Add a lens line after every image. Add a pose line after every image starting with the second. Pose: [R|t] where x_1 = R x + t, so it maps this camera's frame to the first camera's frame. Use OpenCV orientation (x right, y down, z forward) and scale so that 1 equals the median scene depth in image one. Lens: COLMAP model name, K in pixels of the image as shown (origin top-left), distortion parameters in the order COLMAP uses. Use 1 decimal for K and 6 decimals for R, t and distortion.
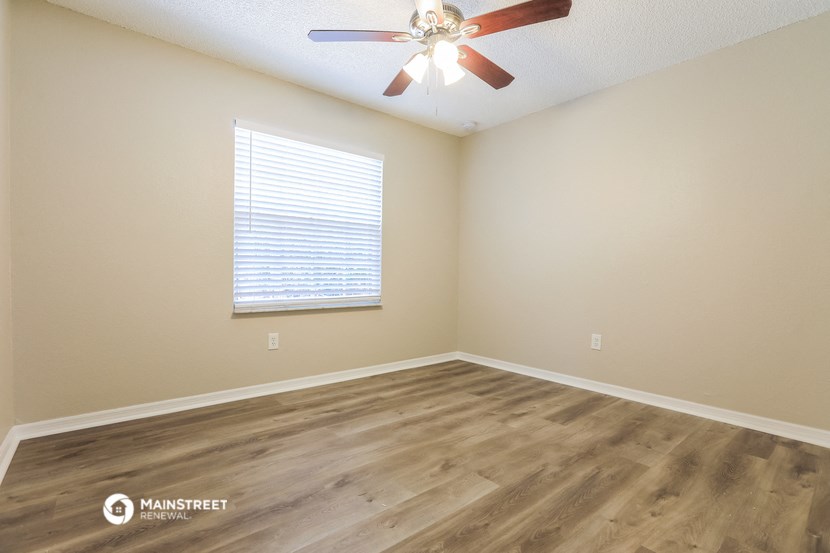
lens RADIAL K [[382.3, 0, 414.2], [0, 382.3, 276.4], [0, 0, 1]] dist [-0.031311, 0.004182]
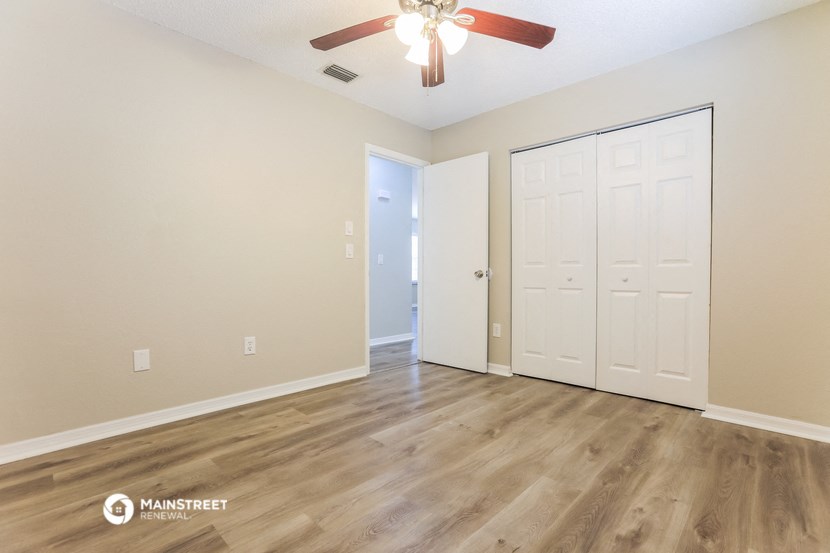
lens RADIAL K [[382.3, 0, 419.4], [0, 382.3, 273.3], [0, 0, 1]] dist [-0.031311, 0.004182]
pose [[-0.992857, -0.014302, -0.118453, 0.197056], [-0.015043, 0.999872, 0.005364, -0.008243], [0.118361, 0.007107, -0.992945, 2.083980]]
